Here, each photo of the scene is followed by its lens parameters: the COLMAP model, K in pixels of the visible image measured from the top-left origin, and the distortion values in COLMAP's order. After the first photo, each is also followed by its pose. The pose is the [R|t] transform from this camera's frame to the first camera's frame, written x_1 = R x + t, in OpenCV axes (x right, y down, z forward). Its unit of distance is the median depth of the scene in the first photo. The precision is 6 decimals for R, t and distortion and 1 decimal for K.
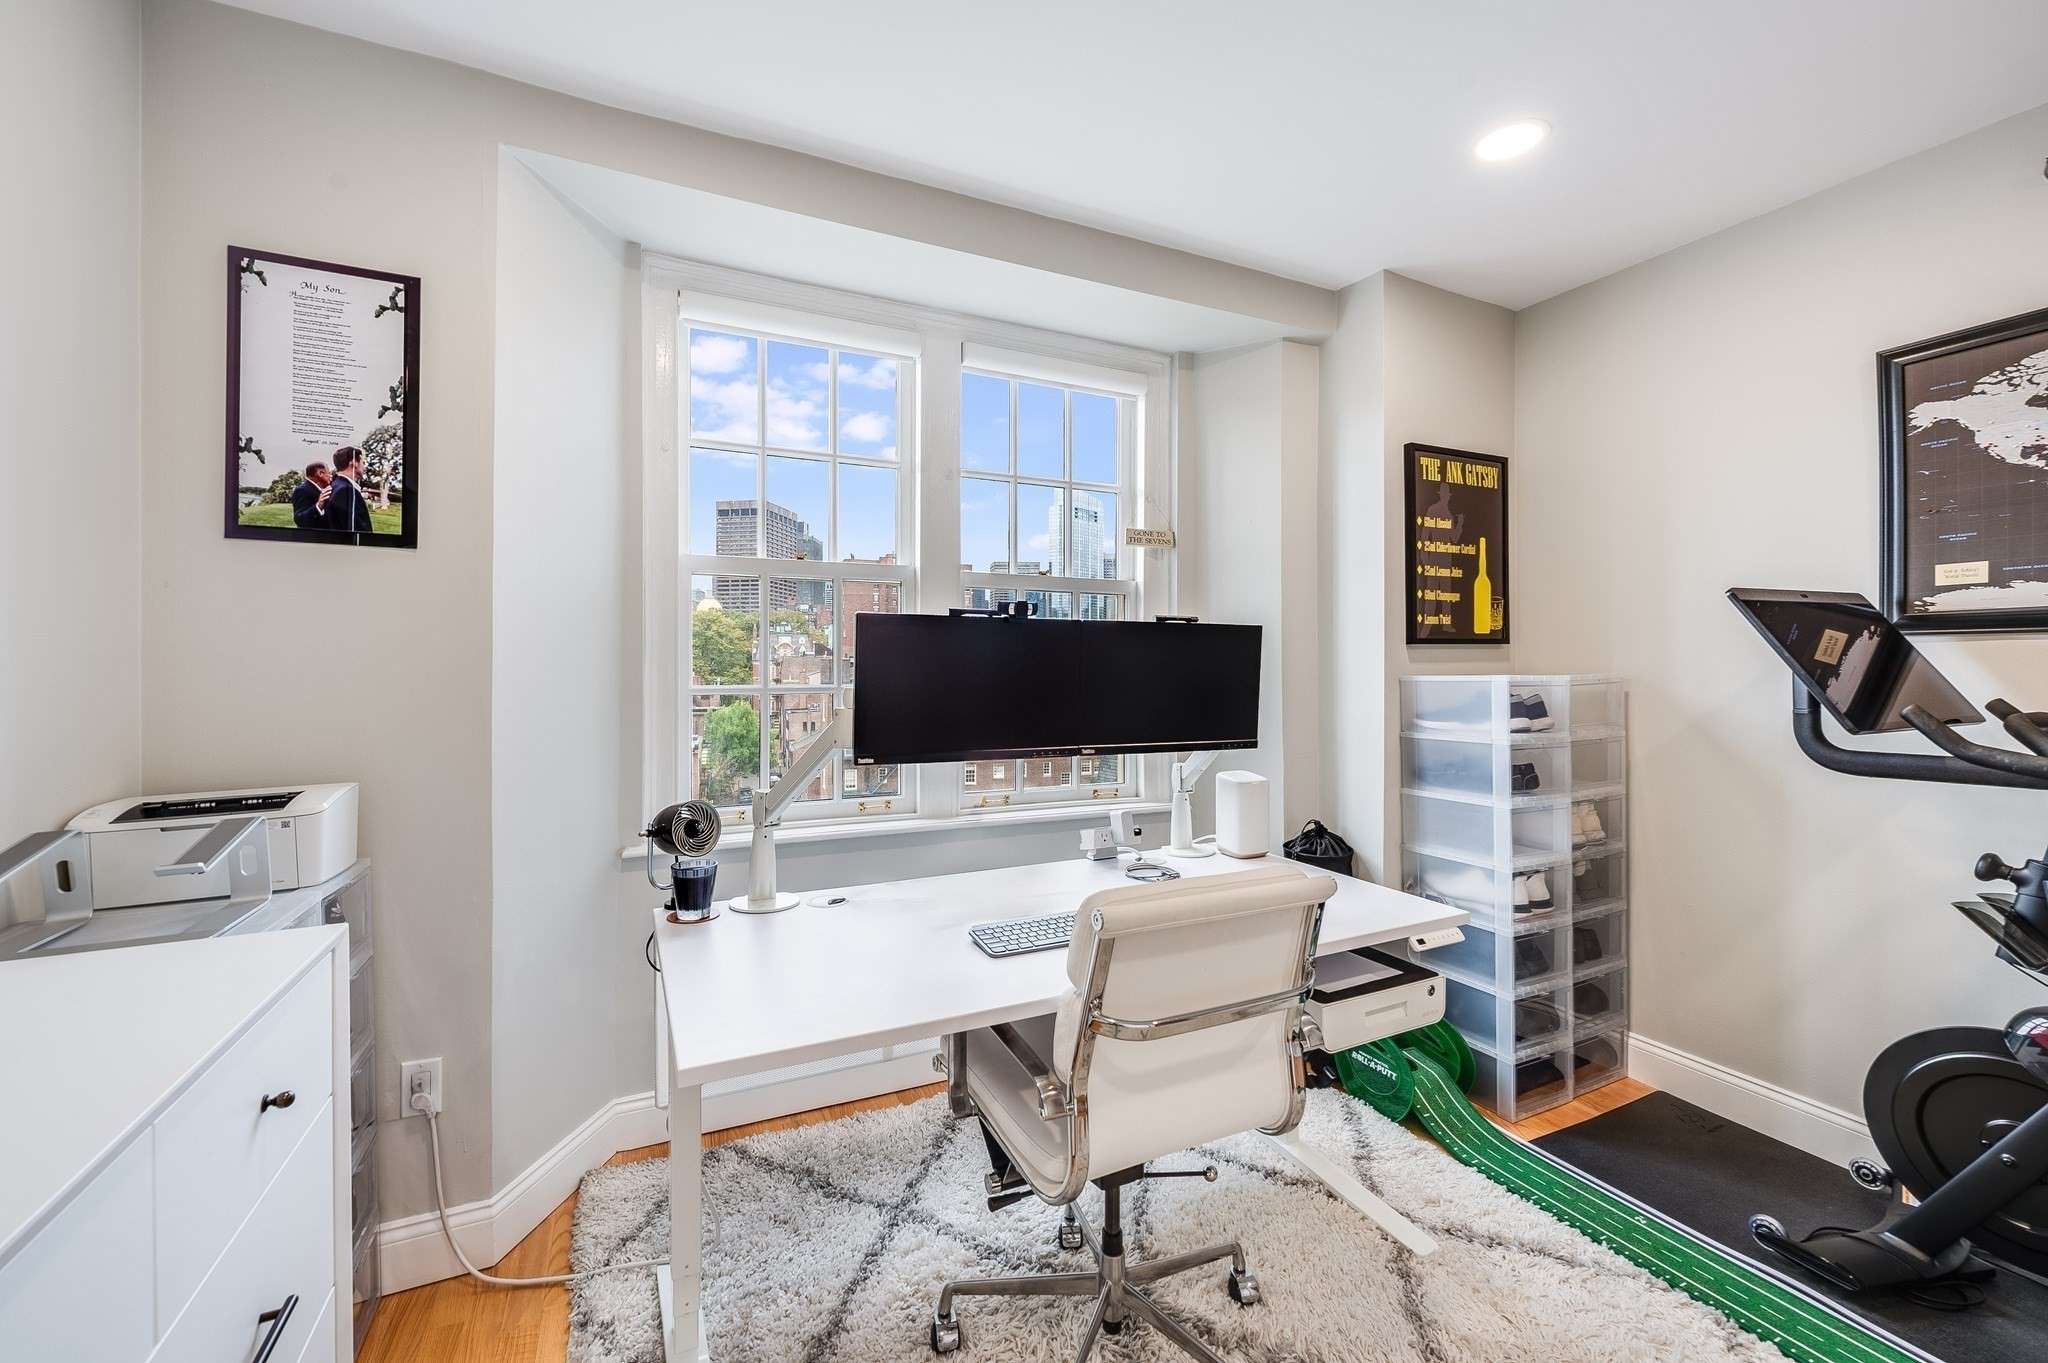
lens RADIAL K [[820.9, 0, 1024.3], [0, 820.9, 674.0], [0, 0, 1]] dist [0.002575, 0.000206]
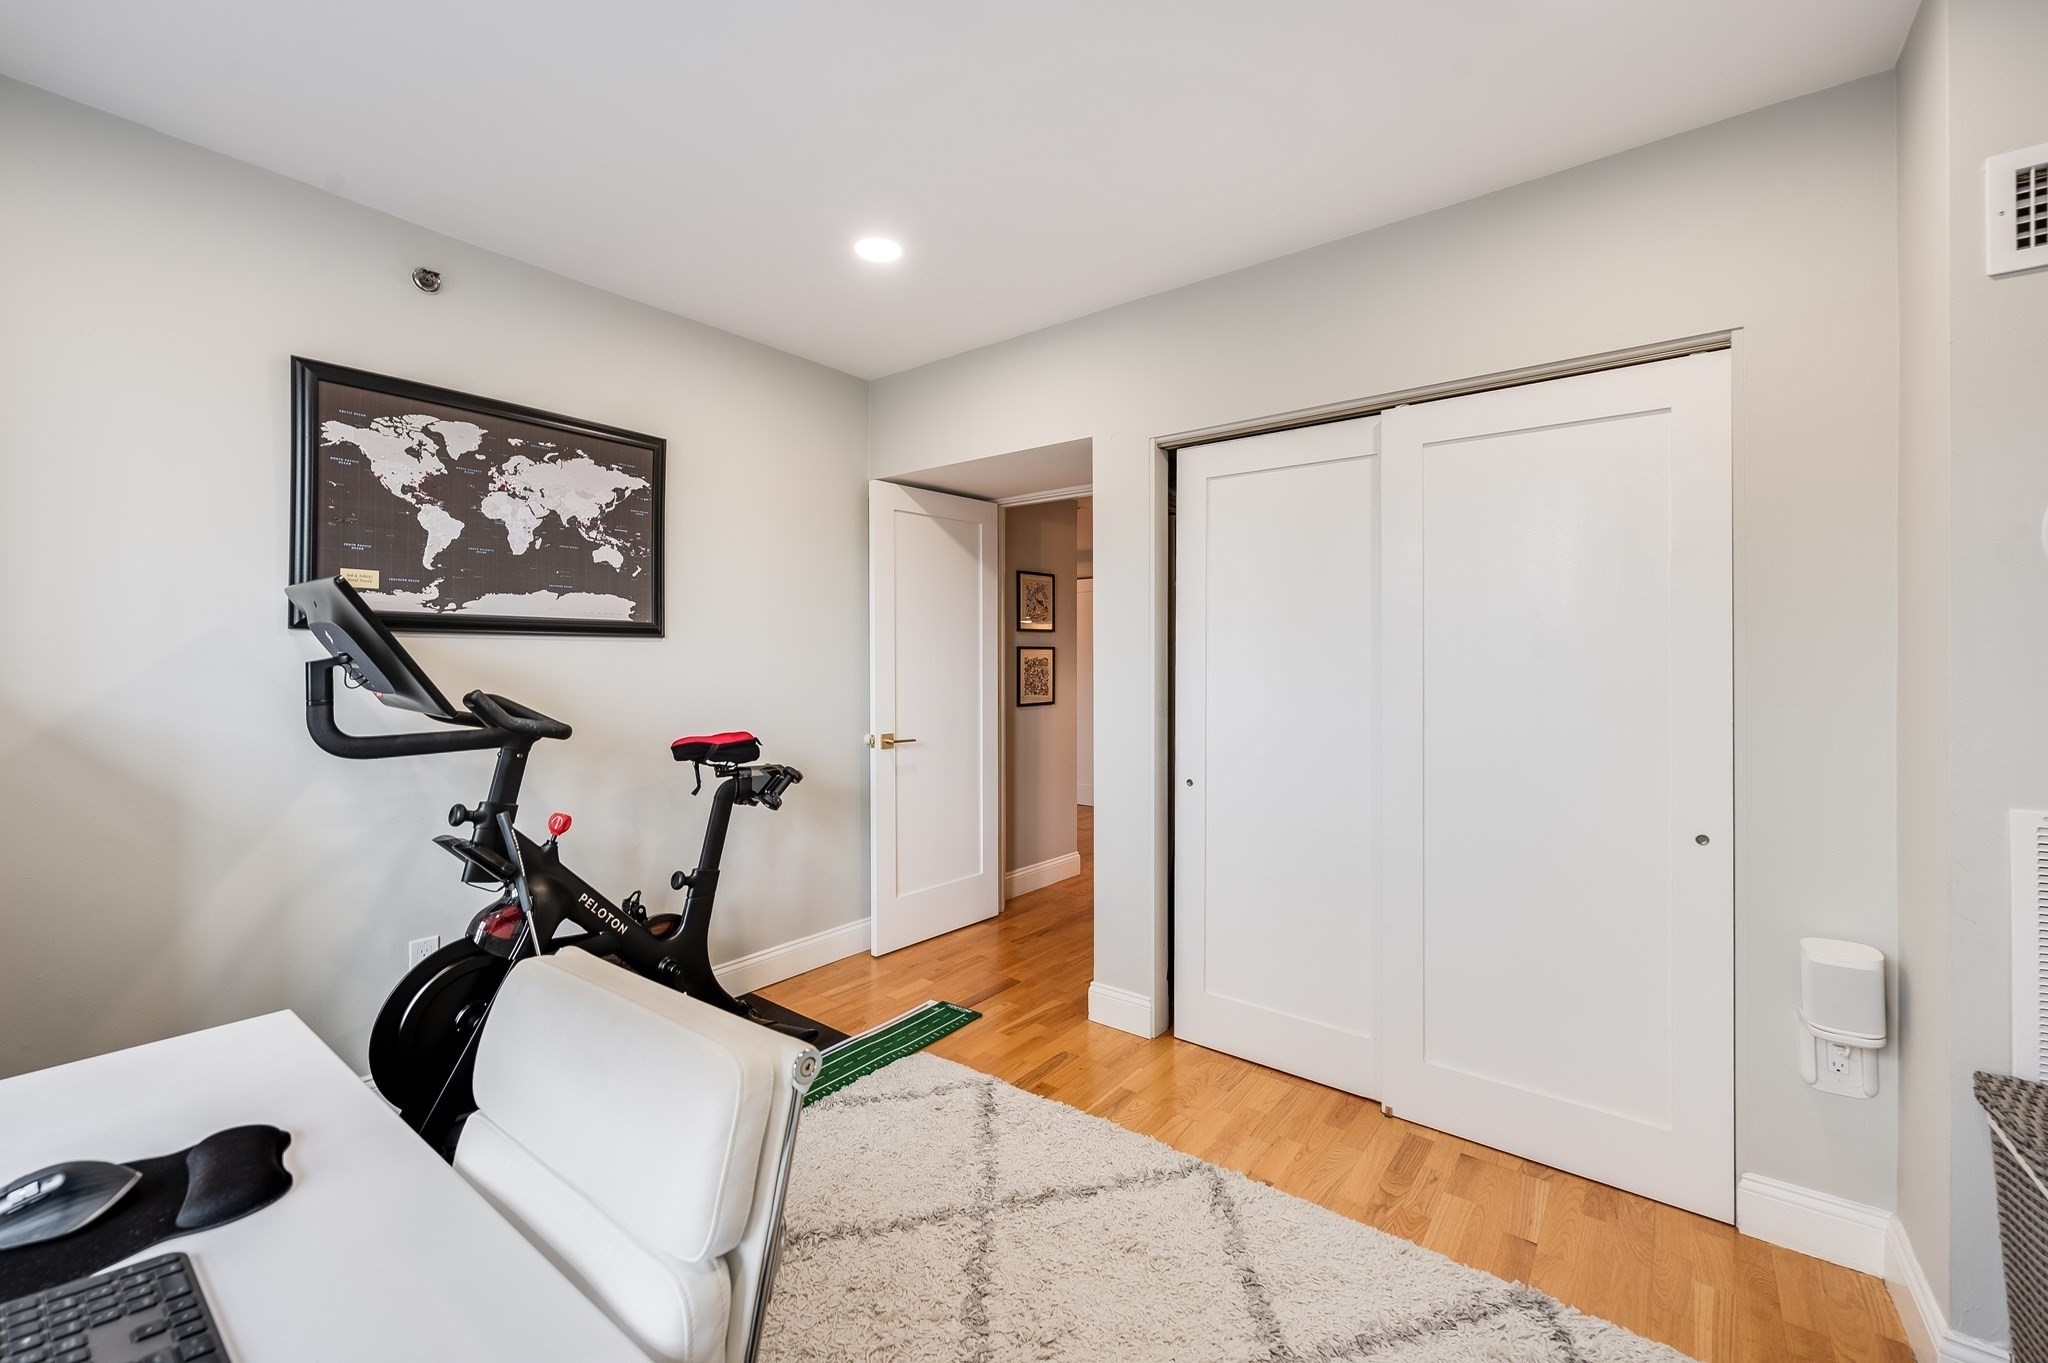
lens RADIAL K [[822.2, 0, 1026.7], [0, 822.2, 662.0], [0, 0, 1]] dist [0.000128, 0.000015]
pose [[-0.449201, -0.000527, 0.893431, -0.329563], [0.002758, 0.999994, 0.001976, -0.003905], [-0.893426, 0.003352, -0.449197, 0.691454]]
